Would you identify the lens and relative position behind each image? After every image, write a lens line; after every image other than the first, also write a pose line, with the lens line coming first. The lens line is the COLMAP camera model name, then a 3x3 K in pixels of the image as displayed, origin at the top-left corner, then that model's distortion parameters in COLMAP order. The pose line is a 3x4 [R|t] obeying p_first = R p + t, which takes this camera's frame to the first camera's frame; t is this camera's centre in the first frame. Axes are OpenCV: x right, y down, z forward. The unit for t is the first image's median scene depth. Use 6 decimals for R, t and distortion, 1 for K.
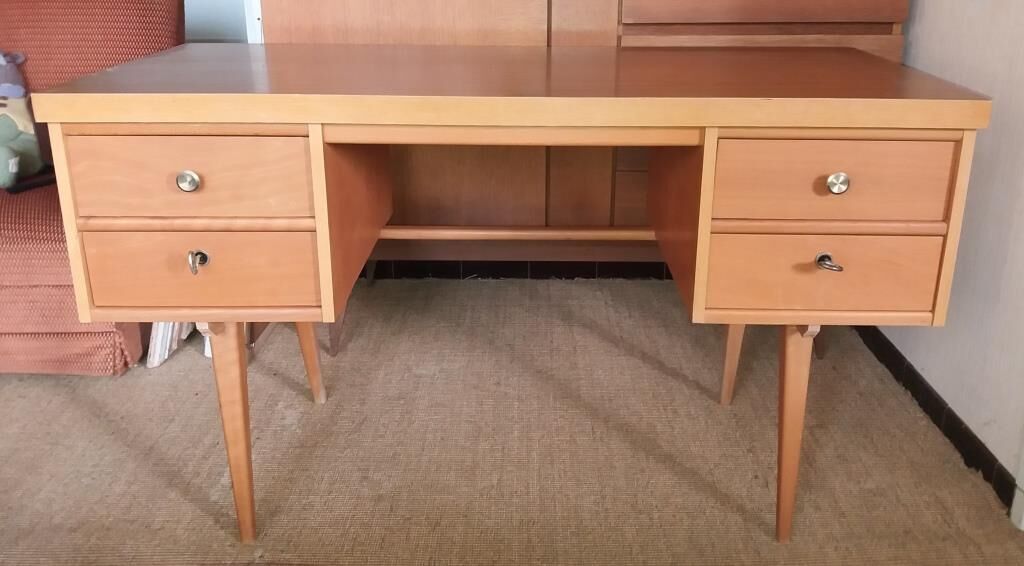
lens RADIAL K [[861.7, 0, 534.6], [0, 861.7, 228.7], [0, 0, 1]] dist [0.010856, 0.002043]
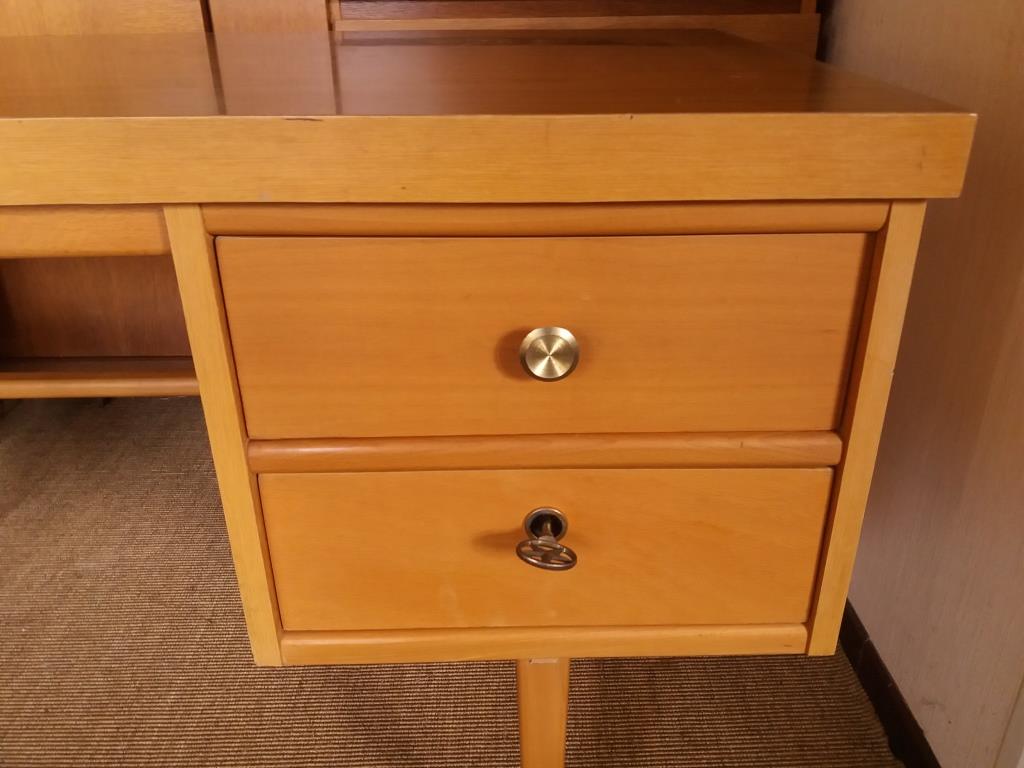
lens RADIAL K [[820.4, 0, 527.7], [0, 820.4, 388.5], [0, 0, 1]] dist [0.096607, -0.155212]
pose [[0.999749, -0.018841, 0.012103, 0.248784], [0.016953, 0.989917, 0.140631, -0.064752], [-0.014631, -0.140390, 0.989988, 0.475344]]
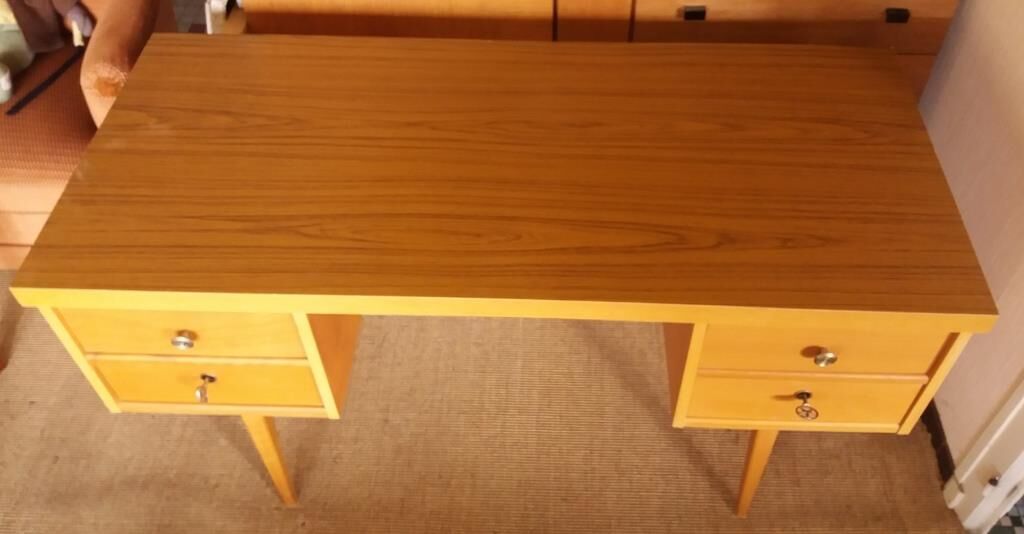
lens RADIAL K [[832.0, 0, 537.4], [0, 832.0, 193.4], [0, 0, 1]] dist [0.060517, -0.106746]
pose [[0.999331, 0.020532, -0.030261, 0.032294], [-0.004110, 0.885333, 0.464940, -0.495654], [0.036337, -0.464505, 0.884825, 0.161976]]
